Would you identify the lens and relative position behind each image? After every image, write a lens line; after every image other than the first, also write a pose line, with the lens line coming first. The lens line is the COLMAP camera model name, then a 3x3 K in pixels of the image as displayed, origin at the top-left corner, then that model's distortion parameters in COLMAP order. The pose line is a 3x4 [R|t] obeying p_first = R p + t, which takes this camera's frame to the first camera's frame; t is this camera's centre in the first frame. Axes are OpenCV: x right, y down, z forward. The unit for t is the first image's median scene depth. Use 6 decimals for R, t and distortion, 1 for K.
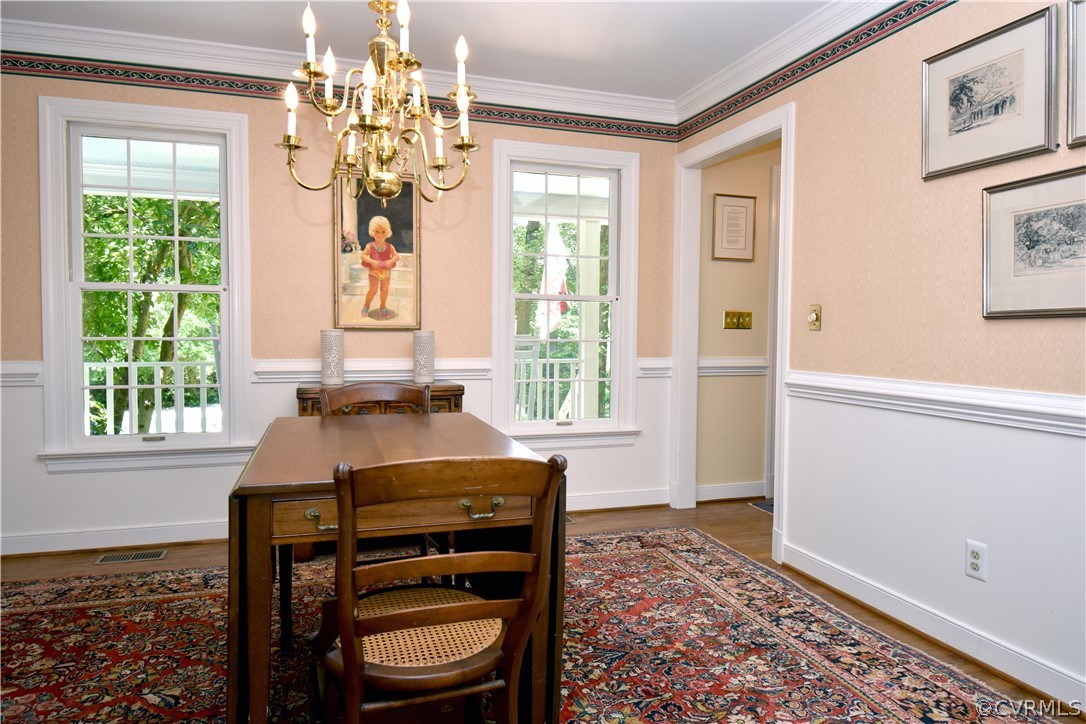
lens RADIAL K [[688.9, 0, 543.0], [0, 688.9, 362.0], [0, 0, 1]] dist [-0.004834, -0.002979]
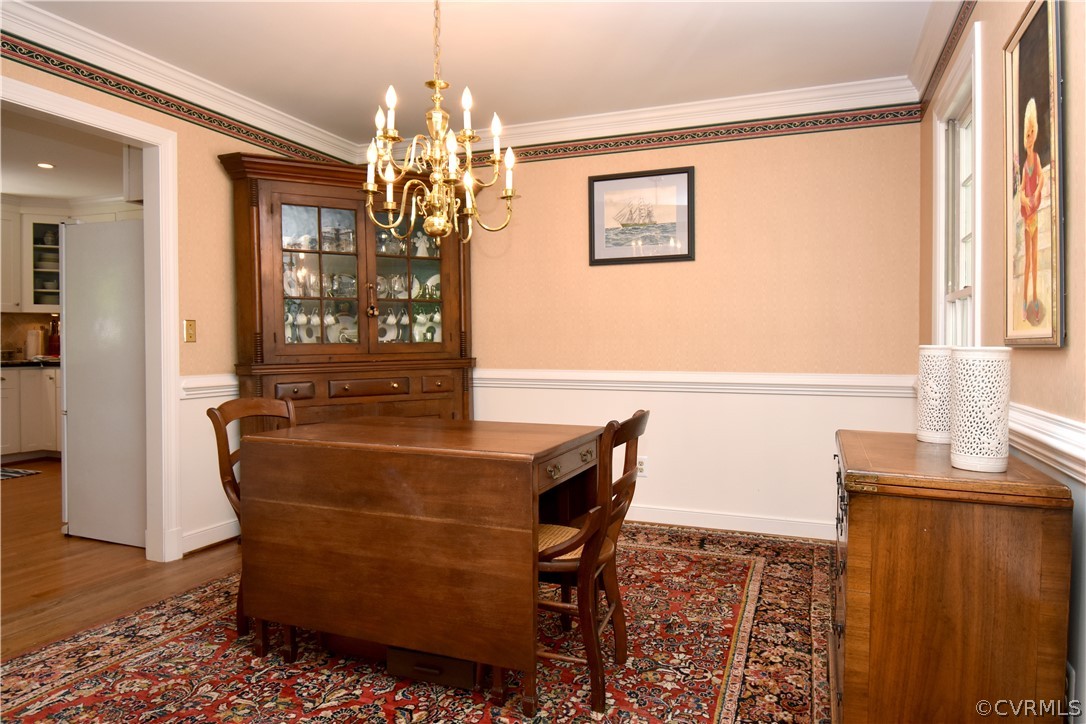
lens RADIAL K [[688.9, 0, 543.0], [0, 688.9, 362.0], [0, 0, 1]] dist [-0.004834, -0.002979]
pose [[-0.639382, 0.012876, -0.768782, 0.485236], [-0.041428, 0.997830, 0.051167, -0.071155], [0.767773, 0.064564, -0.637461, 1.563278]]
